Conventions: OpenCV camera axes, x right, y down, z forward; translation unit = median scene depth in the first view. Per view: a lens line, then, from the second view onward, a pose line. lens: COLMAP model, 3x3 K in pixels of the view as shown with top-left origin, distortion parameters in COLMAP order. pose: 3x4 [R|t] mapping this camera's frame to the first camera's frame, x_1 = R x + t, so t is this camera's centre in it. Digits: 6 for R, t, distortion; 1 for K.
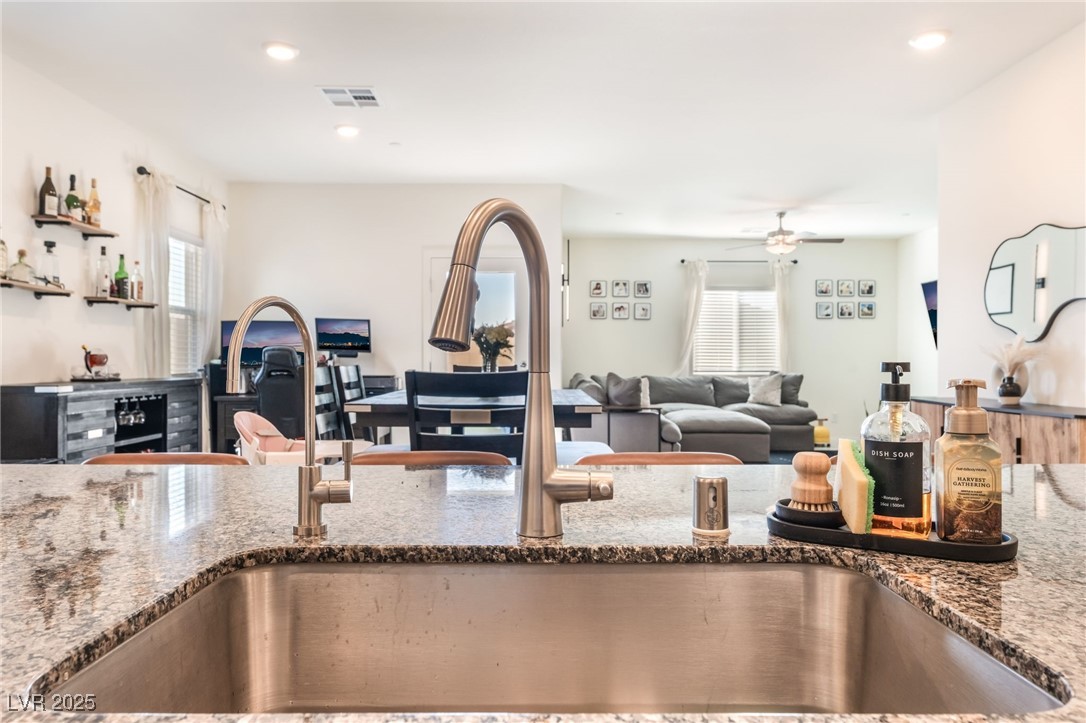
lens RADIAL K [[718.2, 0, 549.2], [0, 718.2, 367.6], [0, 0, 1]] dist [0.008614, 0.001637]
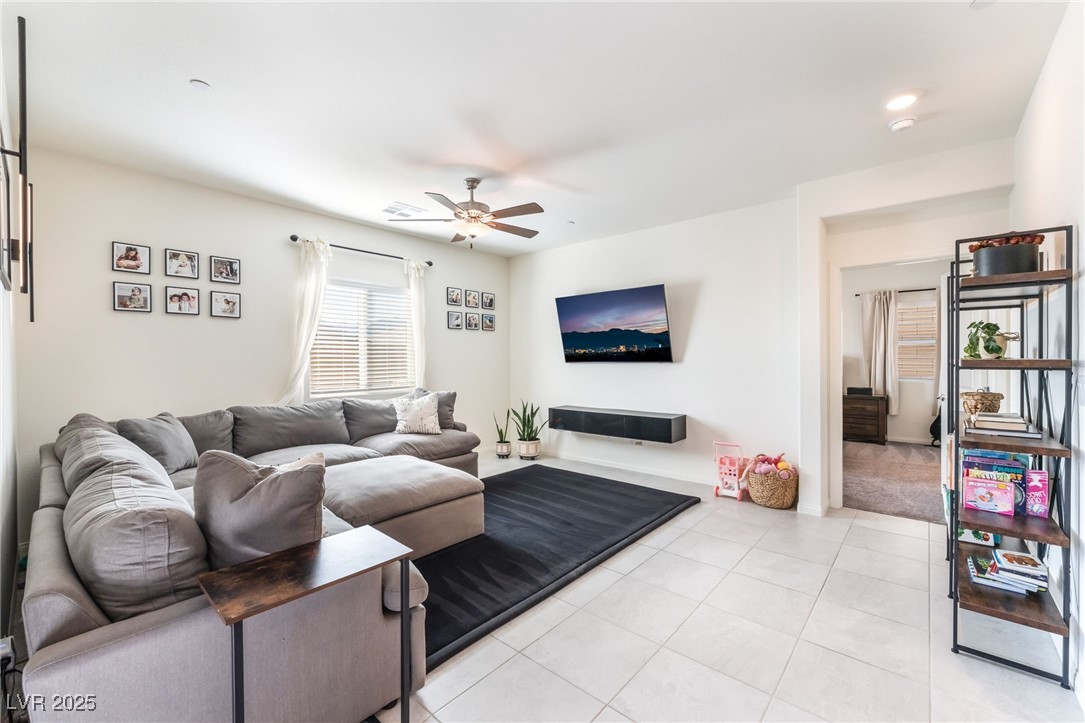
lens RADIAL K [[439.5, 0, 538.6], [0, 439.5, 358.5], [0, 0, 1]] dist [-0.001281, -0.000540]
pose [[0.668498, -0.006452, 0.743686, 0.028037], [0.015797, 0.999860, -0.005526, -0.026667], [-0.743546, 0.015442, 0.668506, 0.592309]]
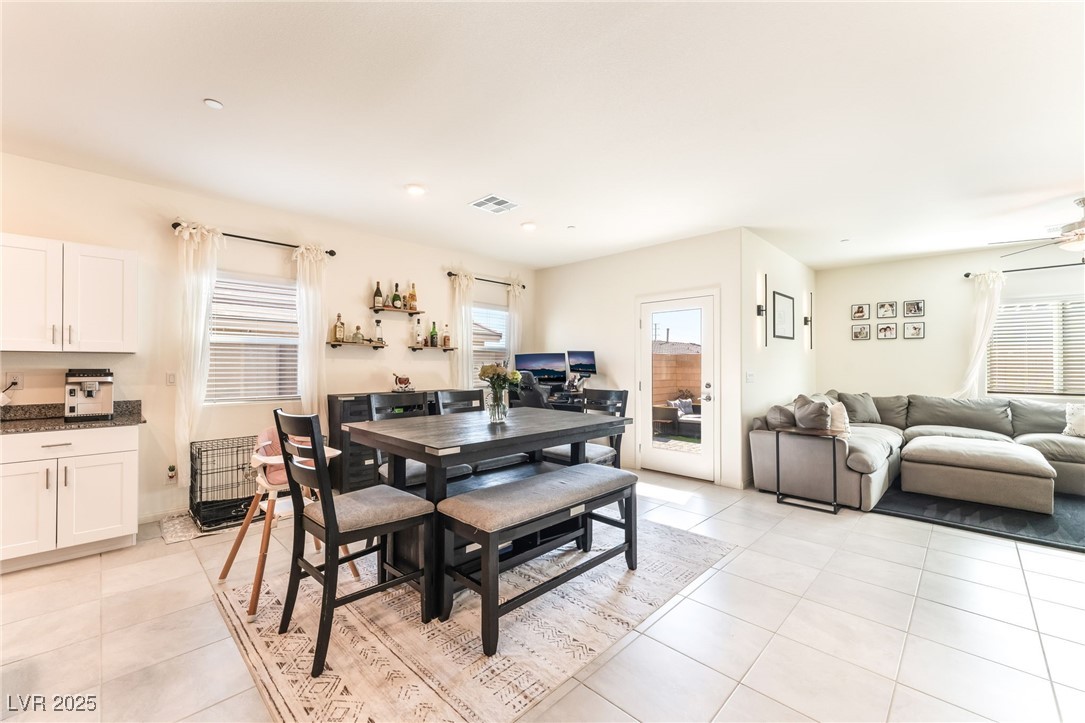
lens RADIAL K [[439.5, 0, 545.9], [0, 439.5, 362.3], [0, 0, 1]] dist [-0.001281, -0.000540]
pose [[0.714628, -0.005000, -0.699487, 0.212856], [-0.008440, 0.999840, -0.015769, -0.021880], [0.699454, 0.017172, 0.714471, 0.221964]]
